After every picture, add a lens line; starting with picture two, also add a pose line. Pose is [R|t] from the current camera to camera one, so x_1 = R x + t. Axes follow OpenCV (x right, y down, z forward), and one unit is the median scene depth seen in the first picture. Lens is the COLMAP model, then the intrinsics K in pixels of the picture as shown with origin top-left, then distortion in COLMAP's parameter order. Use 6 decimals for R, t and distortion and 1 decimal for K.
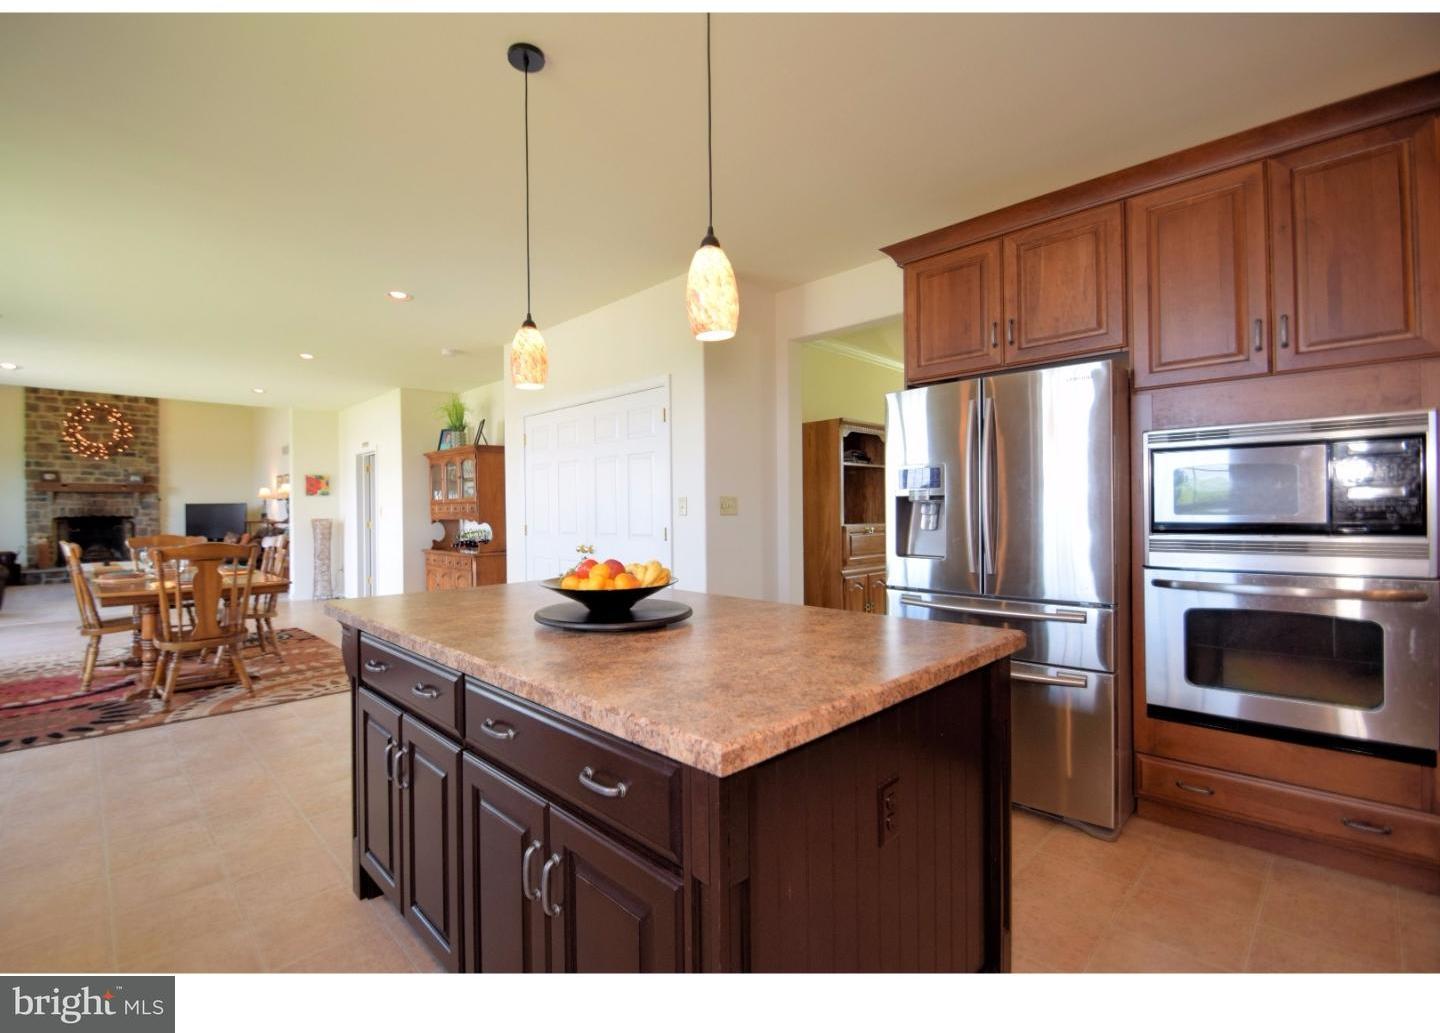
lens RADIAL K [[644.4, 0, 688.4], [0, 644.4, 513.9], [0, 0, 1]] dist [0.014379, -0.013955]
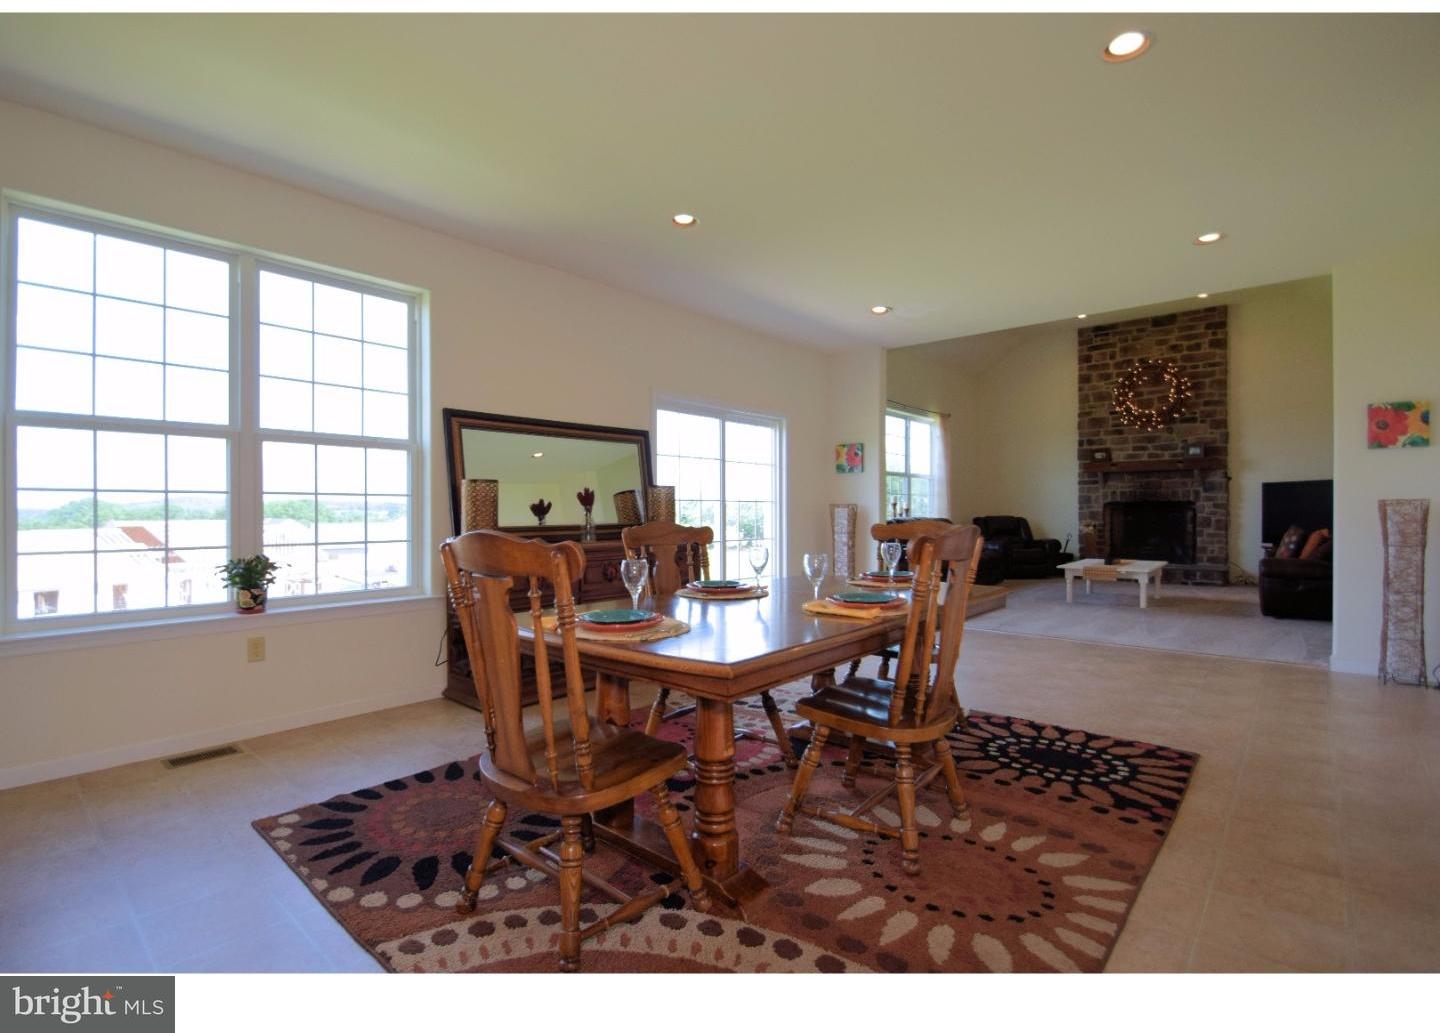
lens RADIAL K [[683.9, 0, 667.8], [0, 683.9, 516.1], [0, 0, 1]] dist [-0.000196, -0.011973]
pose [[0.057008, 0.014845, -0.998263, -0.055305], [0.000156, 0.999889, 0.014878, 0.005012], [0.998374, -0.001004, 0.057000, 0.190139]]
